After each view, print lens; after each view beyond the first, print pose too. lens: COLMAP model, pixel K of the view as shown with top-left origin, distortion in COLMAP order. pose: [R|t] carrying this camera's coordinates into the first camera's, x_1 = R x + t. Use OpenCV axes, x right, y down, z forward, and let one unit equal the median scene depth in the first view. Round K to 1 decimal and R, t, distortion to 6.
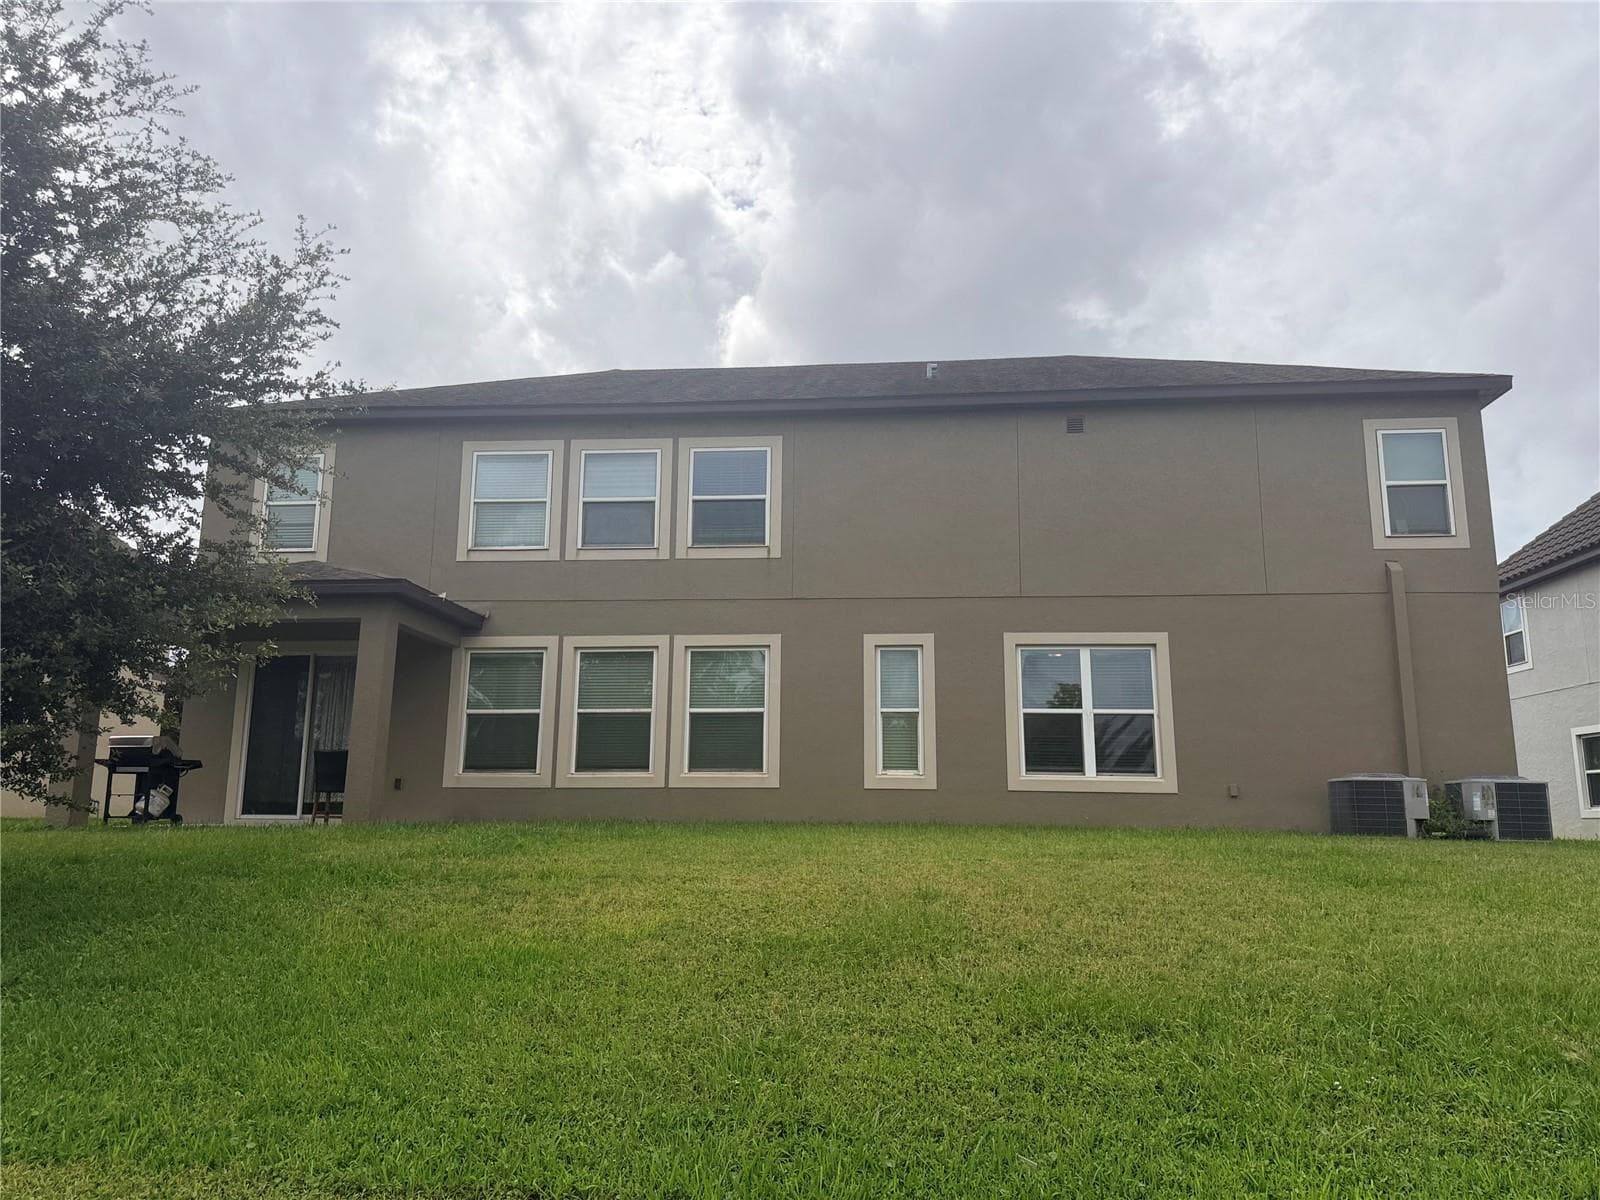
lens RADIAL K [[639.2, 0, 797.5], [0, 639.2, 596.8], [0, 0, 1]] dist [0.000501, -0.000018]
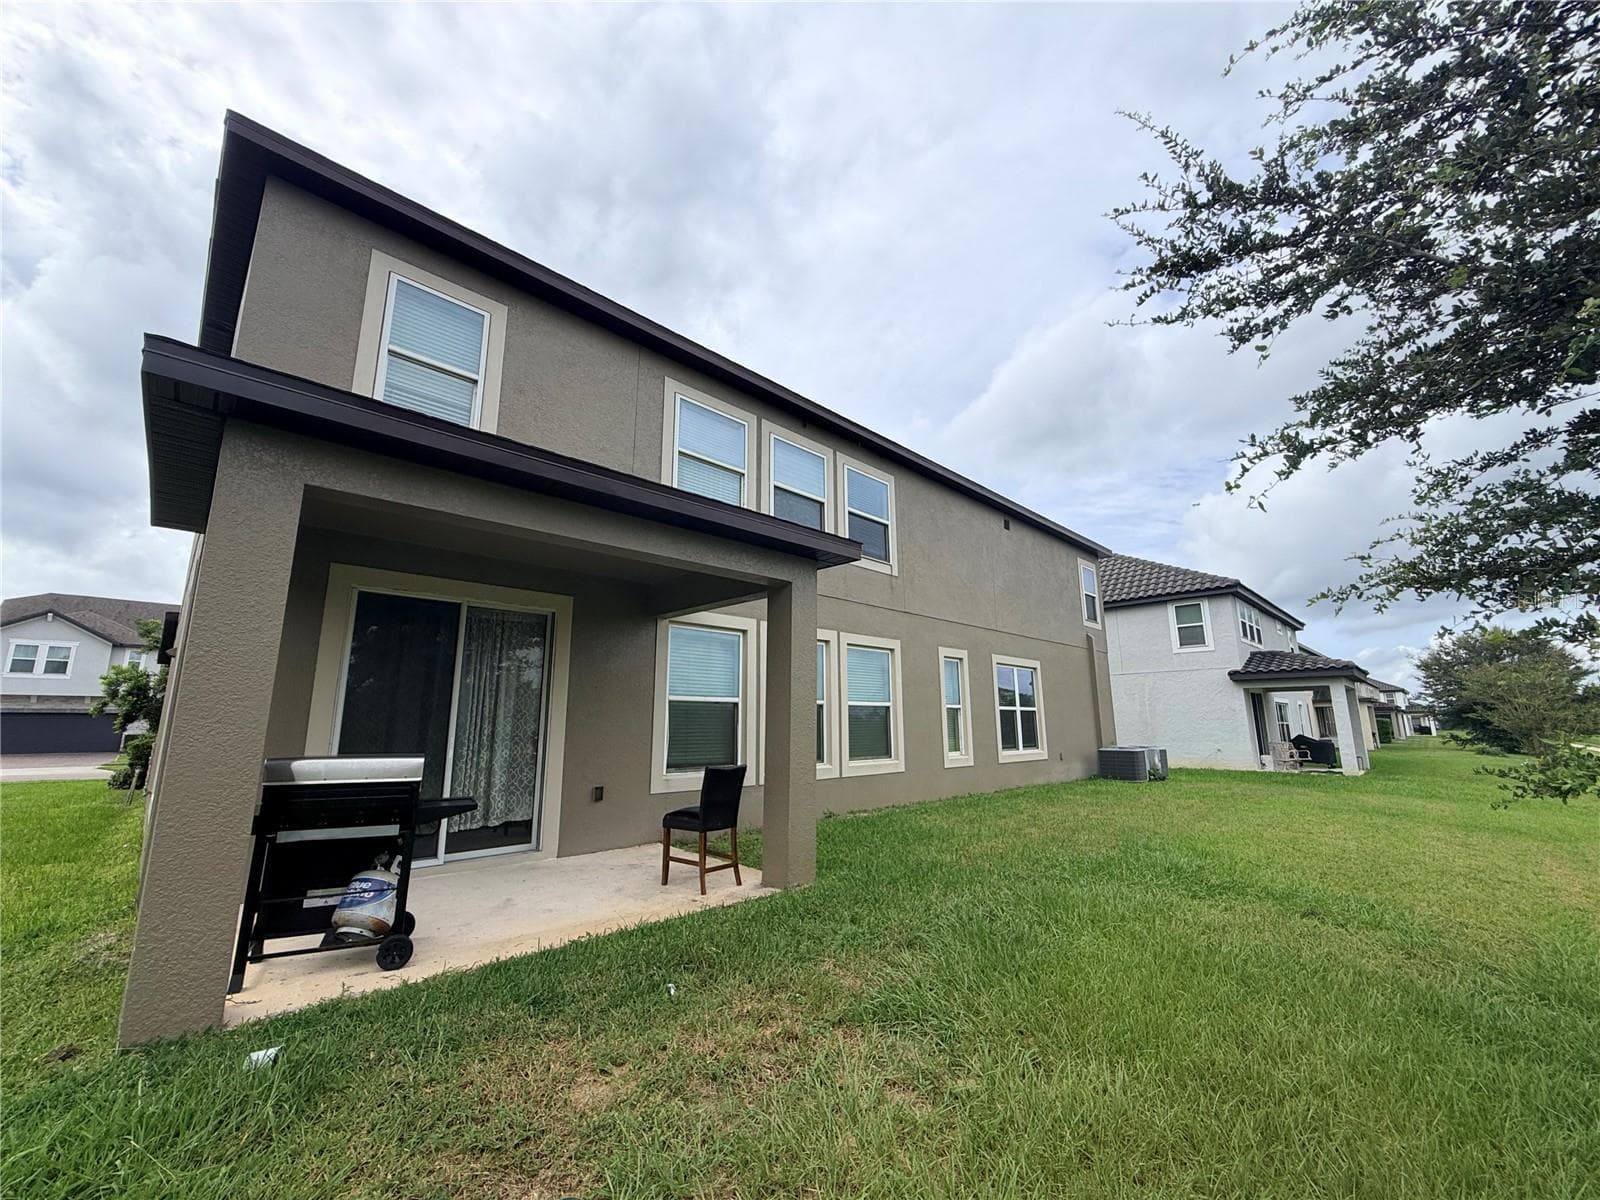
lens RADIAL K [[639.2, 0, 797.5], [0, 639.2, 596.8], [0, 0, 1]] dist [0.000501, -0.000018]
pose [[0.674534, 0.143489, 0.724165, -1.029183], [-0.076888, 0.989249, -0.124395, 0.141511], [-0.734229, 0.028229, 0.678315, 0.338196]]
